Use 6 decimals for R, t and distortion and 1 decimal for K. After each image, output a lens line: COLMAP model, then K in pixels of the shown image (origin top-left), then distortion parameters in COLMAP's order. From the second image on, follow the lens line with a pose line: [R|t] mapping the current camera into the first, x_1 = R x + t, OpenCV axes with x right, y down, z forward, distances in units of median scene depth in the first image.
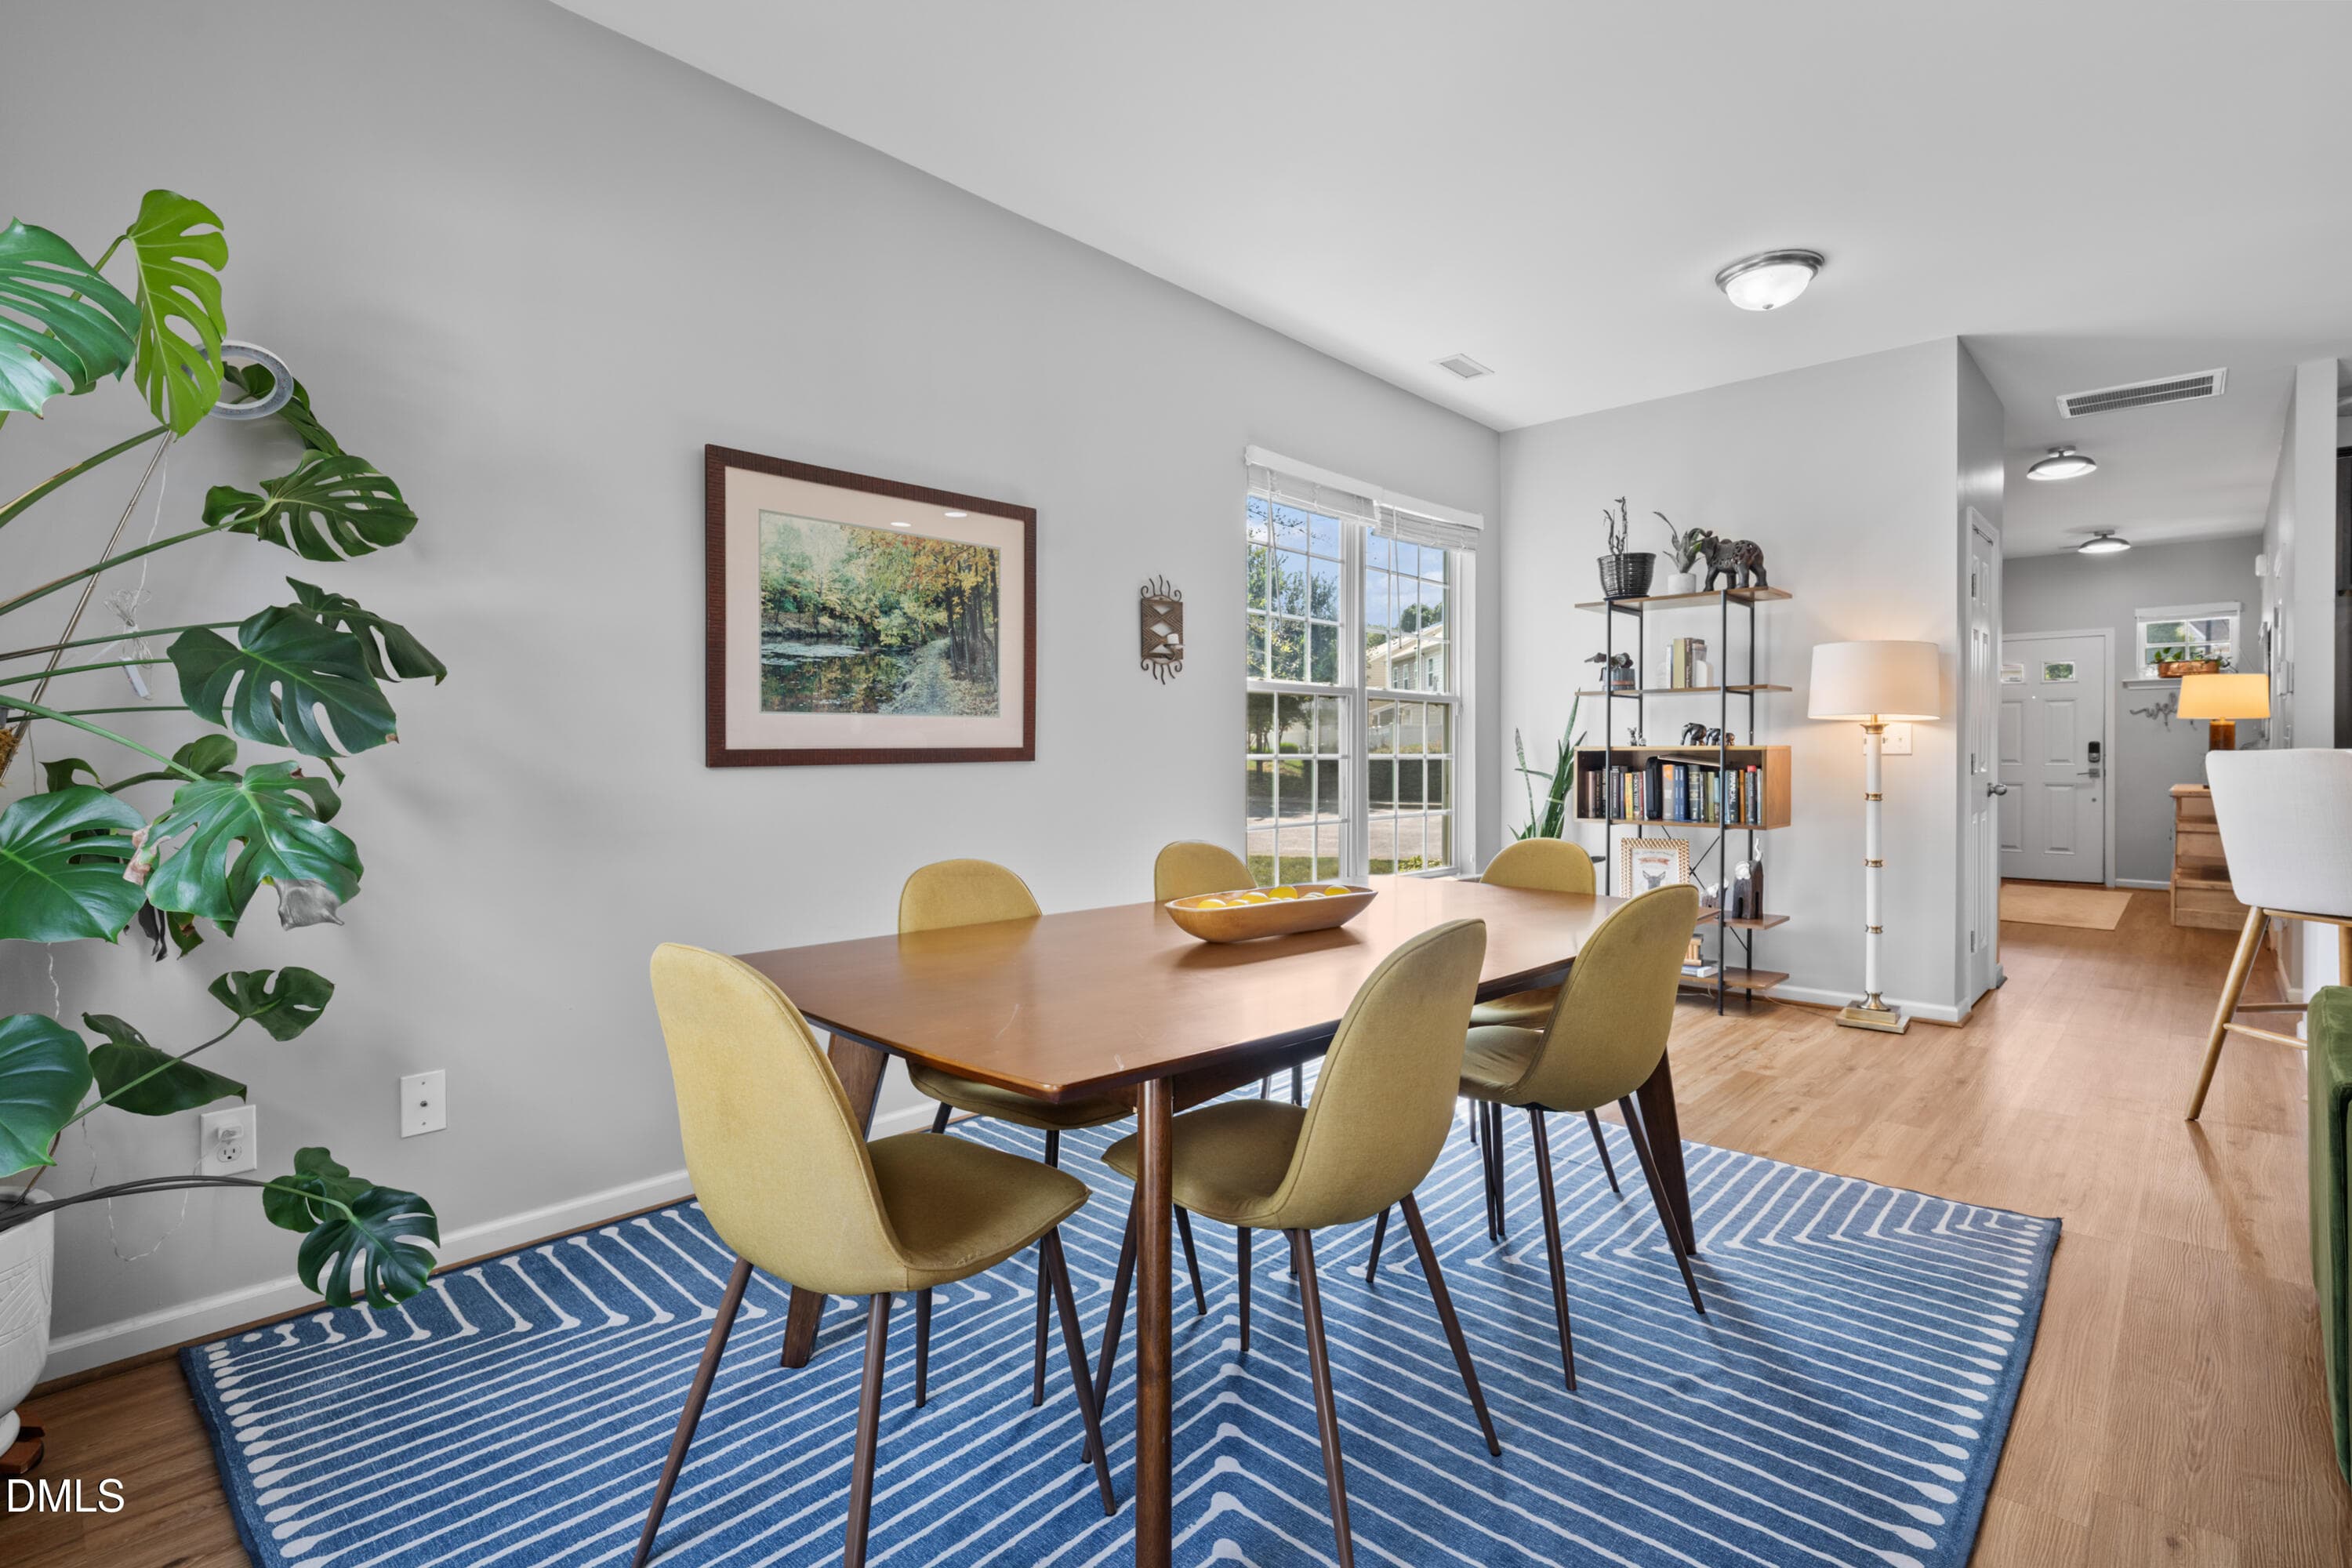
lens RADIAL K [[1098.1, 0, 1158.2], [0, 1098.1, 759.3], [0, 0, 1]] dist [0.002419, 0.000033]
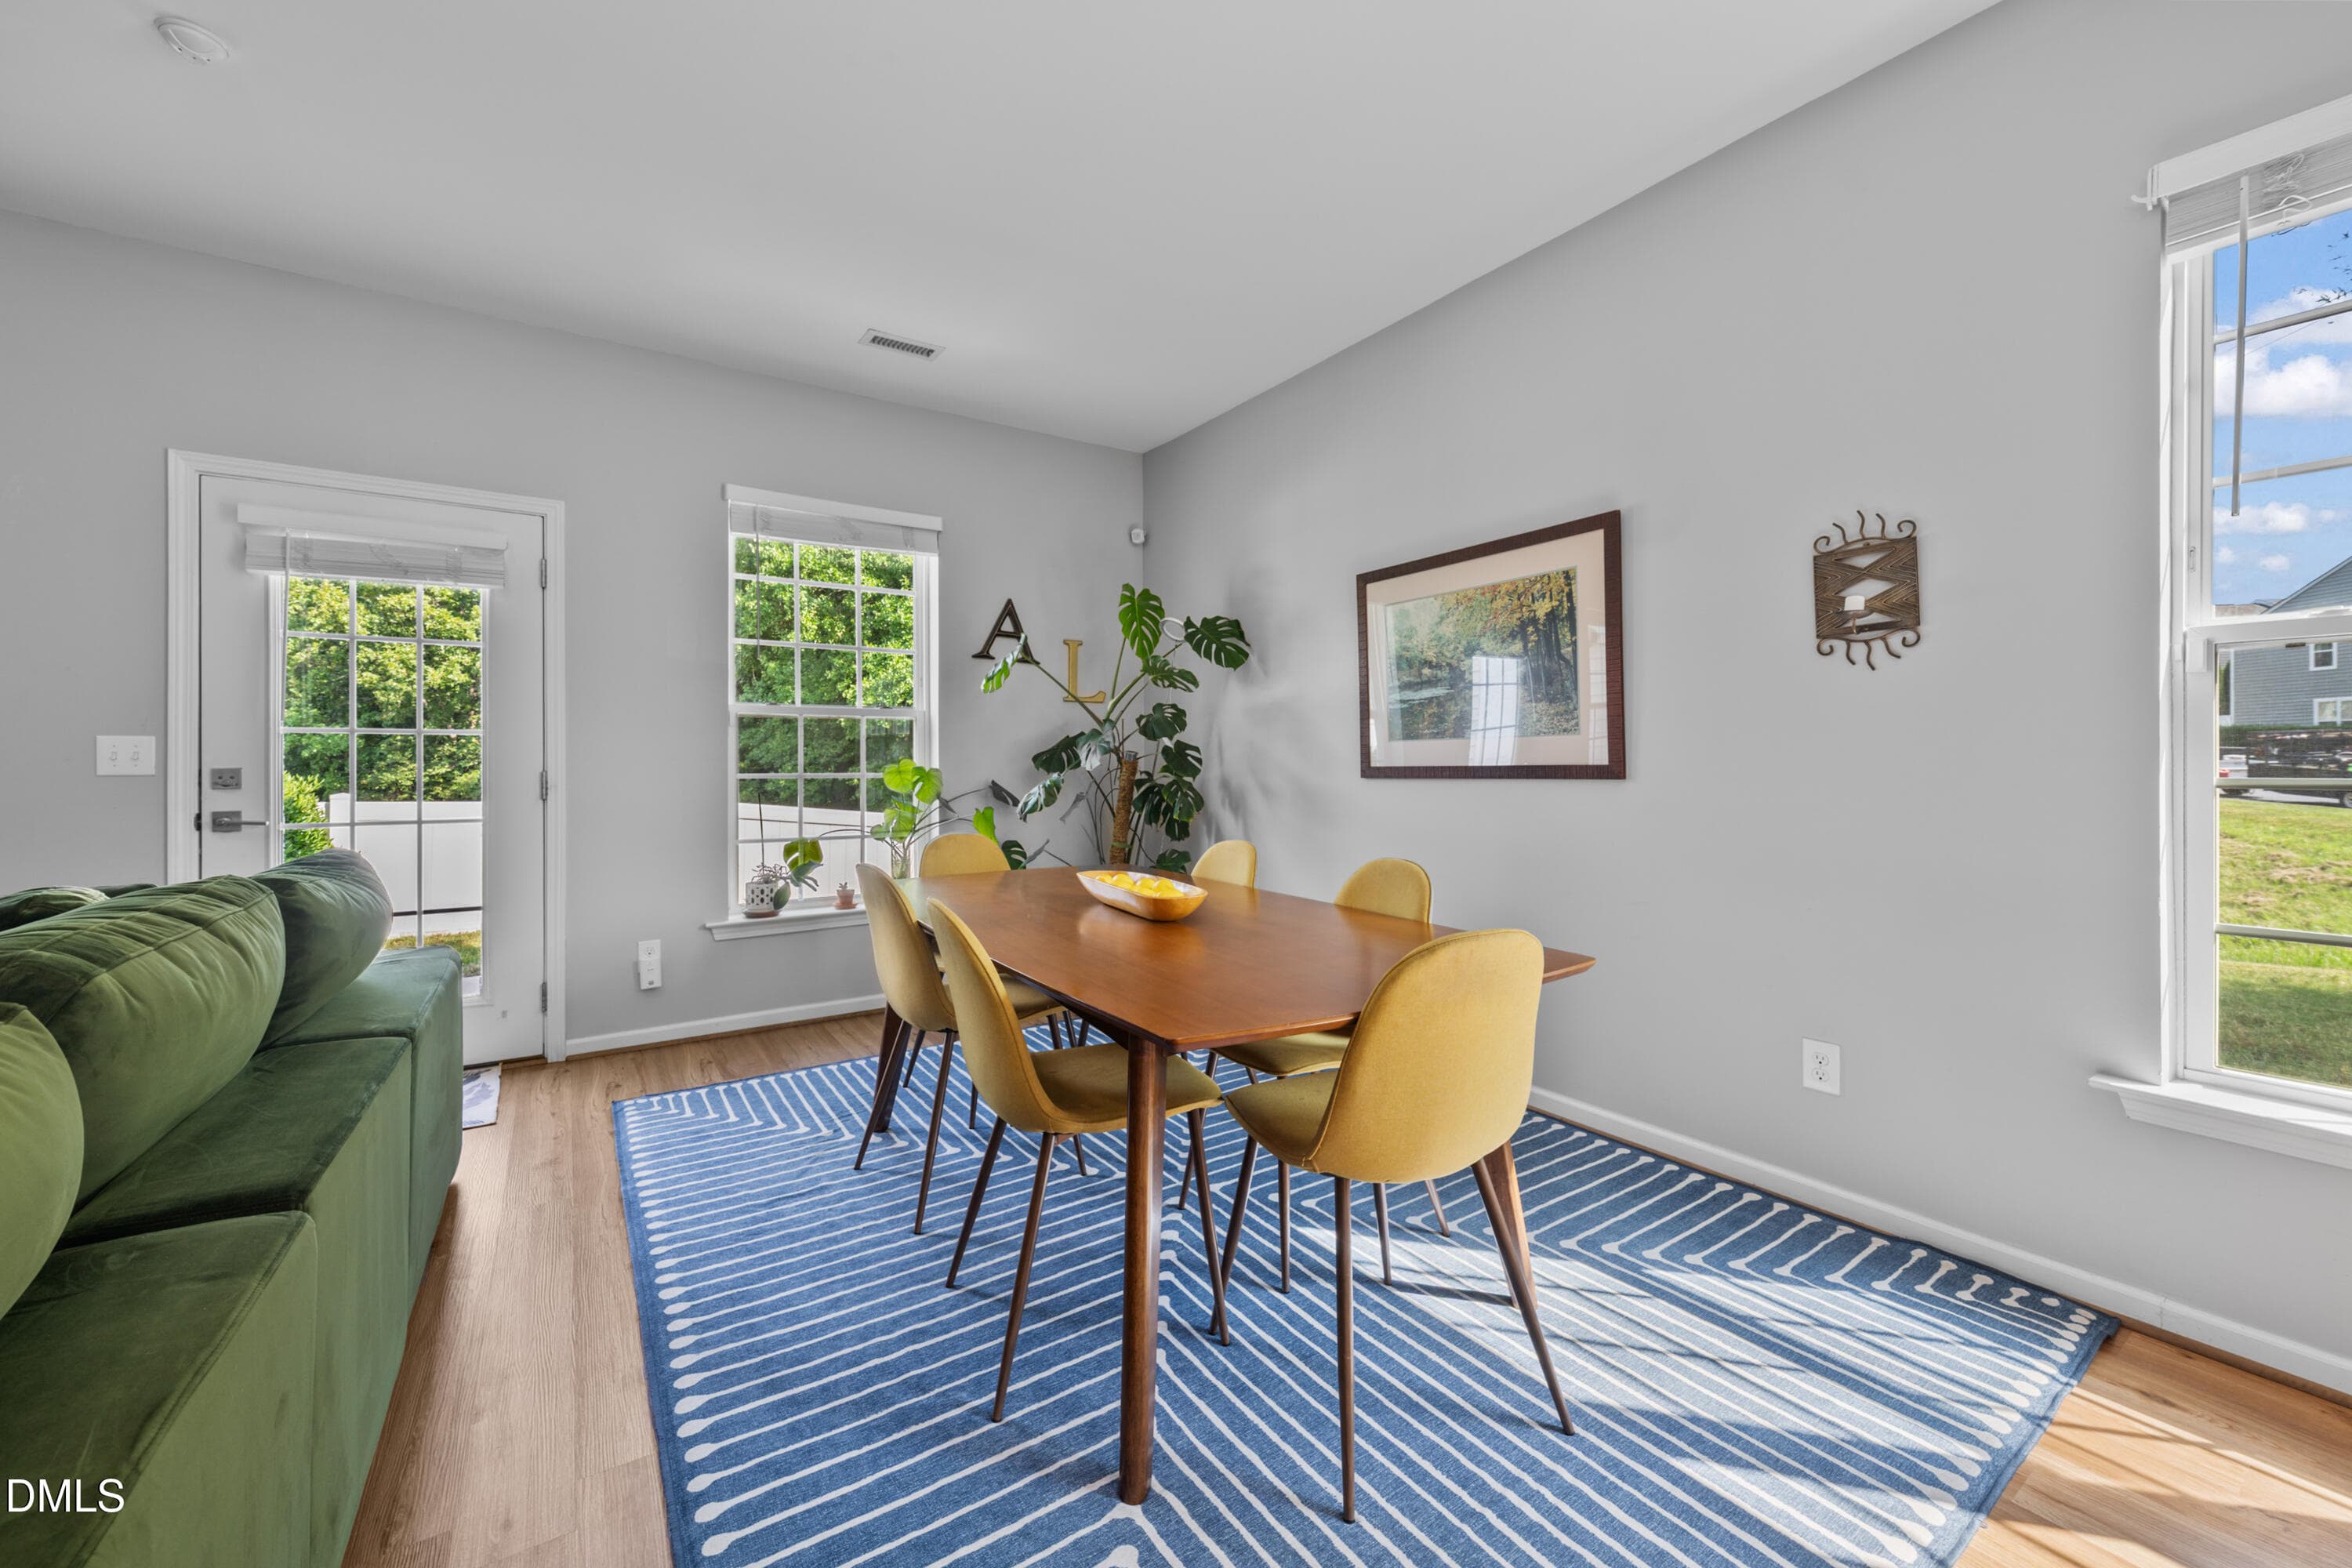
lens RADIAL K [[906.2, 0, 1162.1], [0, 906.2, 766.6], [0, 0, 1]] dist [-0.011340, -0.000106]
pose [[-0.230227, 0.002141, -0.973135, 0.778546], [-0.008758, 0.999953, 0.004272, -0.010058], [0.973098, 0.009506, -0.230197, 0.859811]]
